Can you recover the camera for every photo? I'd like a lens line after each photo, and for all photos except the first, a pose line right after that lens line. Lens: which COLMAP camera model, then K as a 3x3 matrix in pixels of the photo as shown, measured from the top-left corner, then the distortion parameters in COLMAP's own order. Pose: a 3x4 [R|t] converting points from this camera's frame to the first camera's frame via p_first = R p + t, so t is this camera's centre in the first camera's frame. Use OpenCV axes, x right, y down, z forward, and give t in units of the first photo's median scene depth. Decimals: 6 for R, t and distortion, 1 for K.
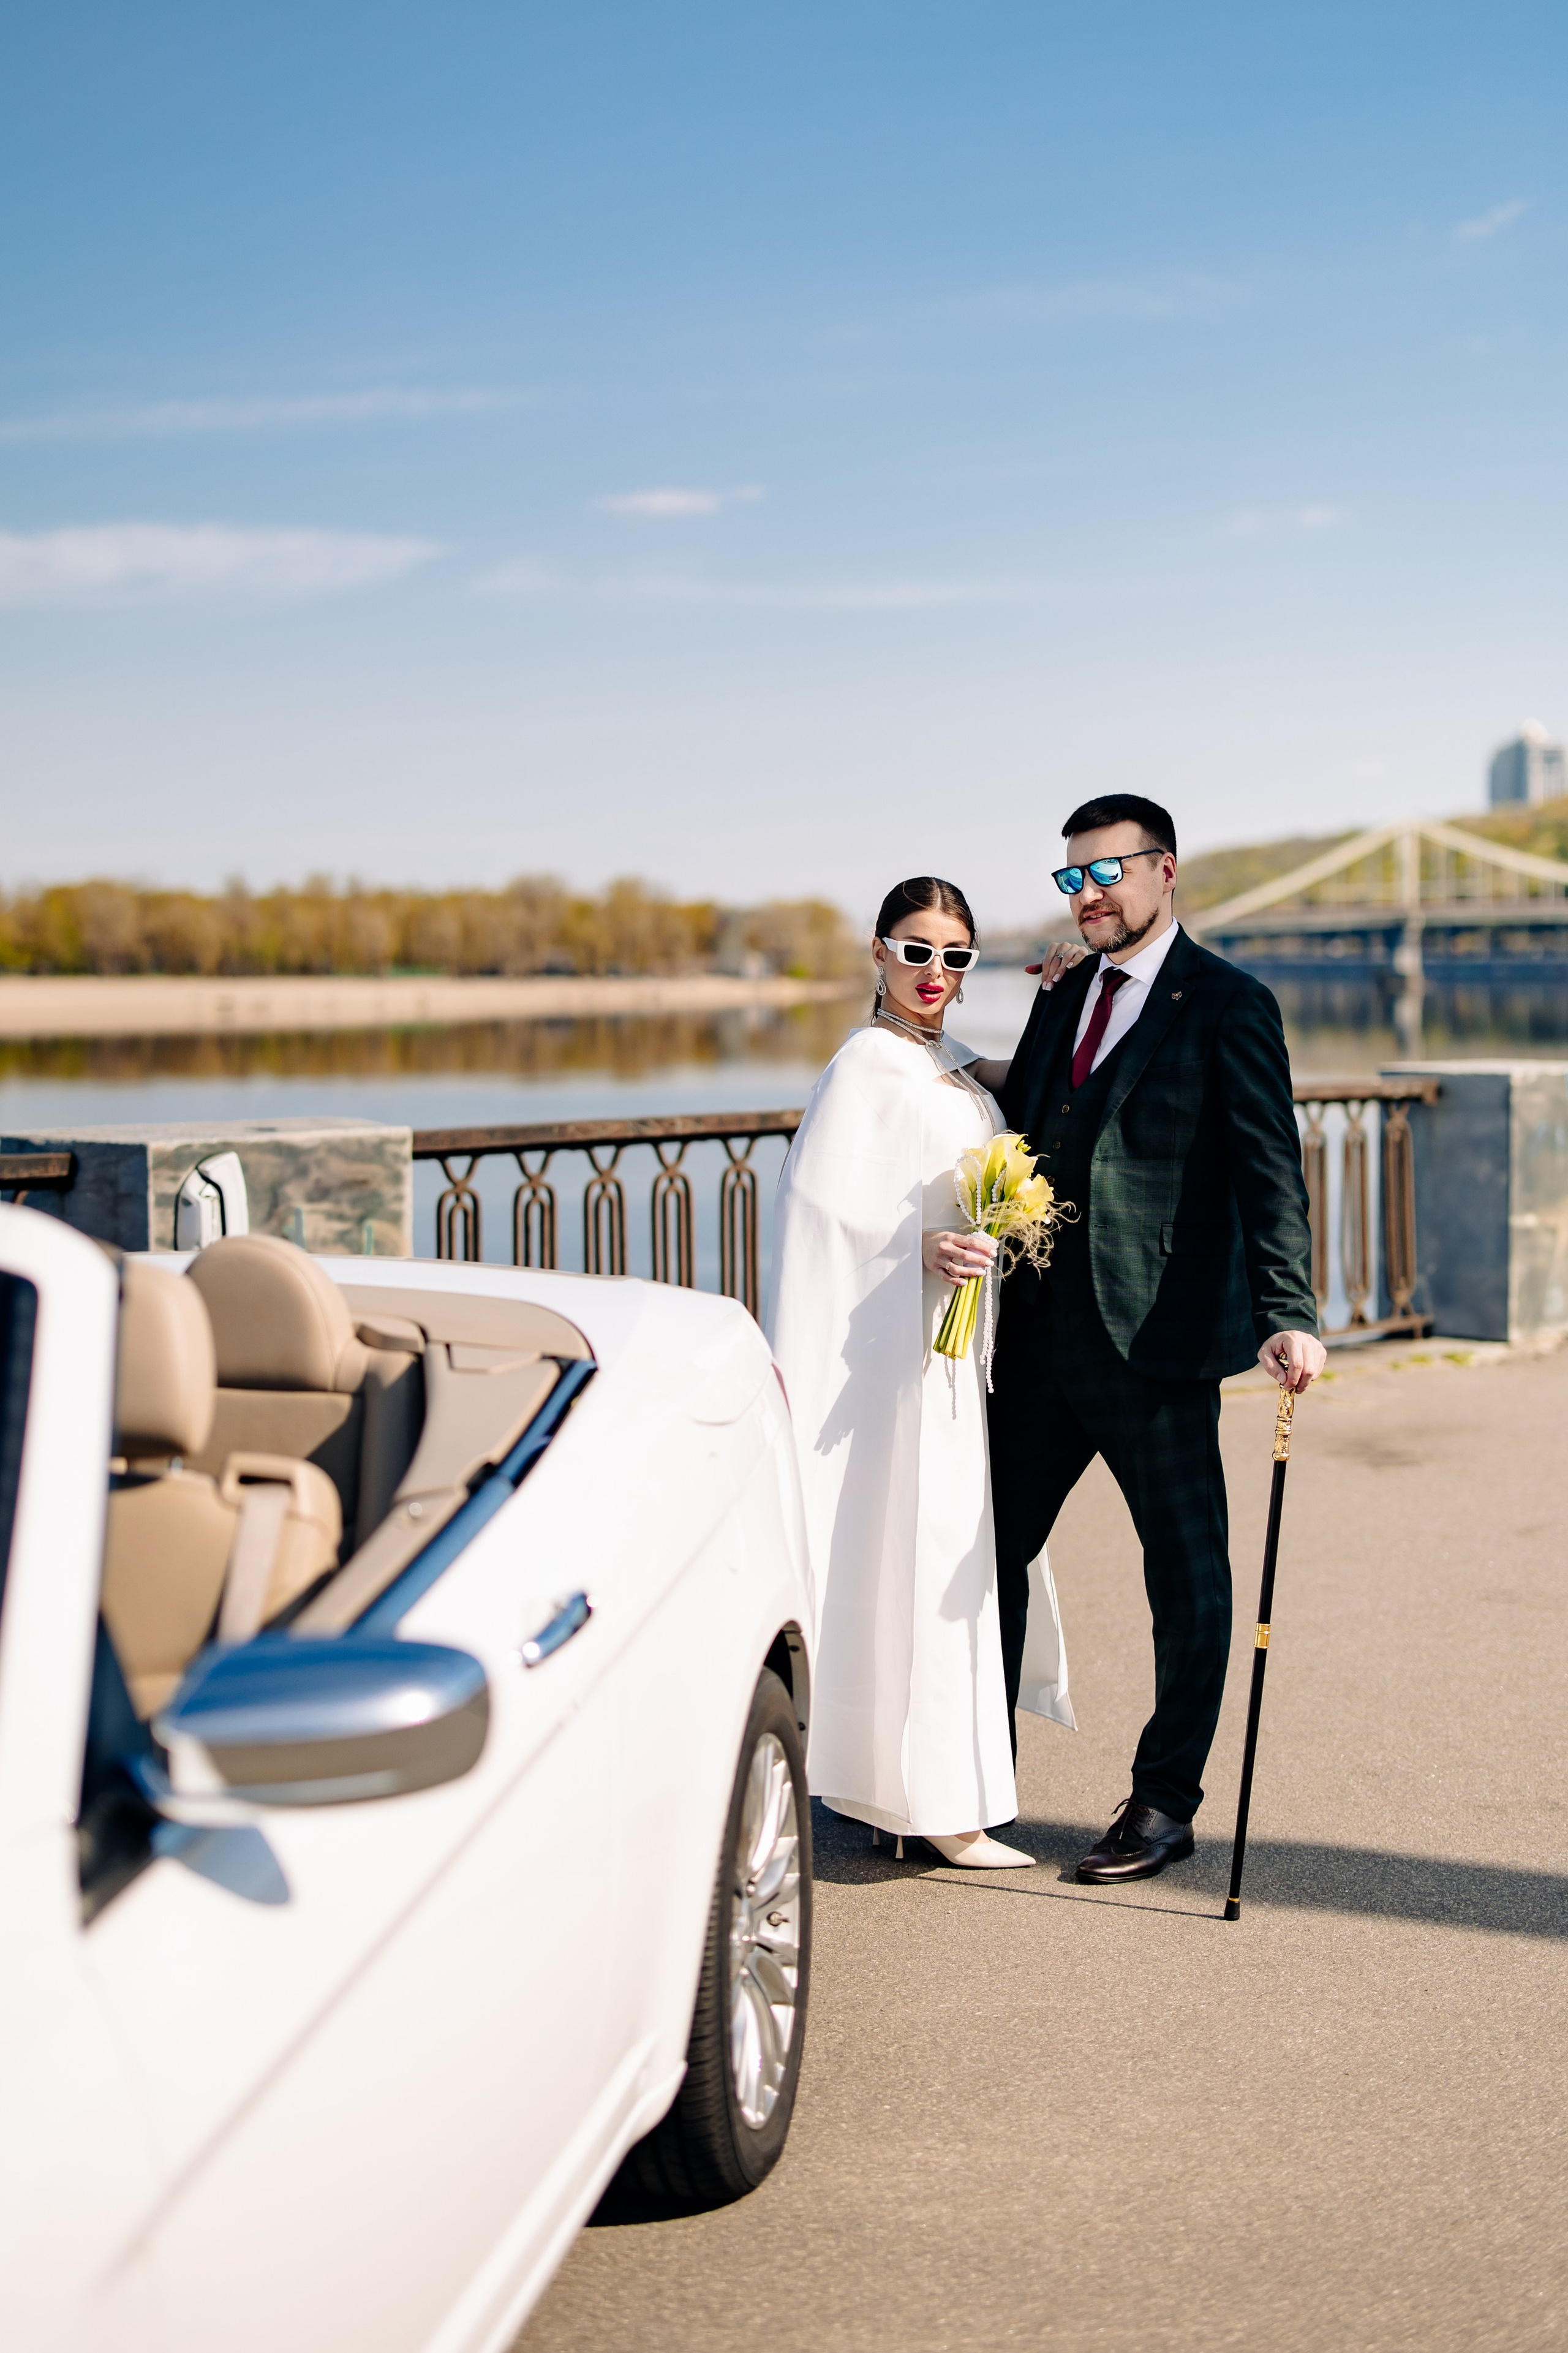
lens RADIAL K [[5054.4, 0, 770.4], [0, 5054.4, 1156.5], [0, 0, 1]] dist [0.094698, 0.000000]
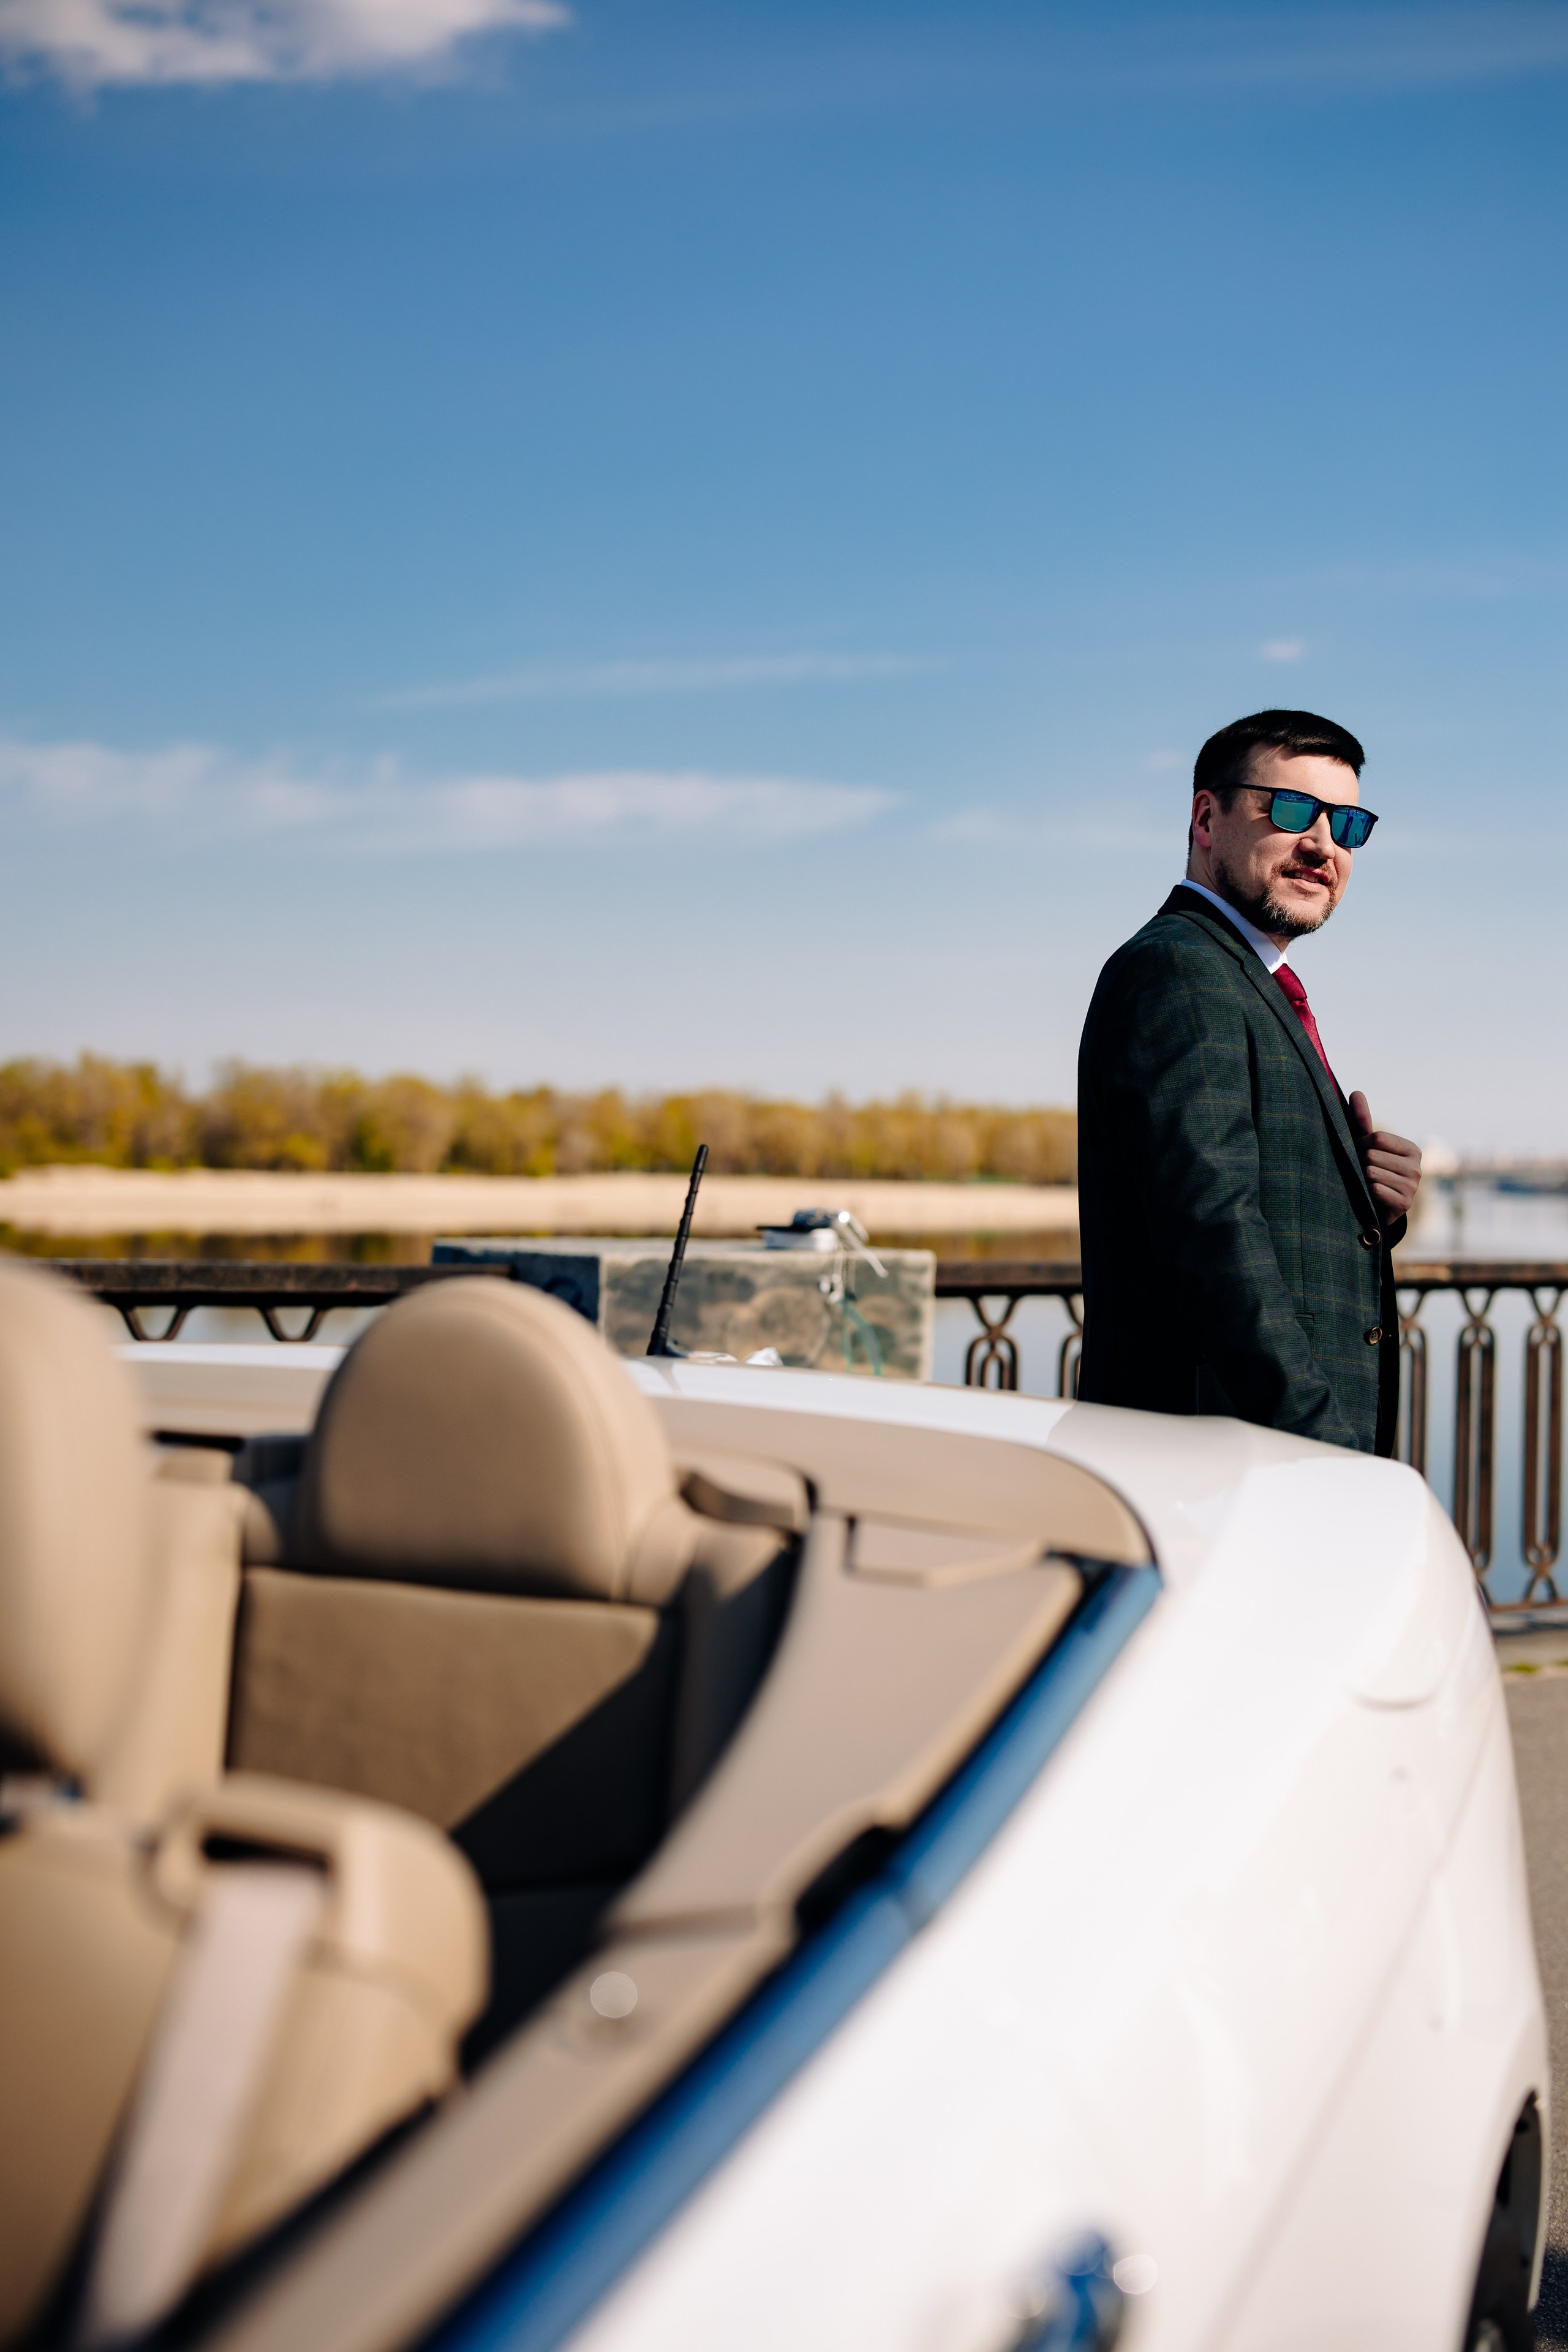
lens RADIAL K [[3533.1, 0, 765.3], [0, 3533.1, 1164.8], [0, 0, 1]] dist [-0.220939, 0.000000]
pose [[0.988926, 0.030422, -0.145256, -0.022833], [-0.039762, 0.997294, -0.061838, 0.023197], [0.142982, 0.066929, 0.987460, 0.624039]]
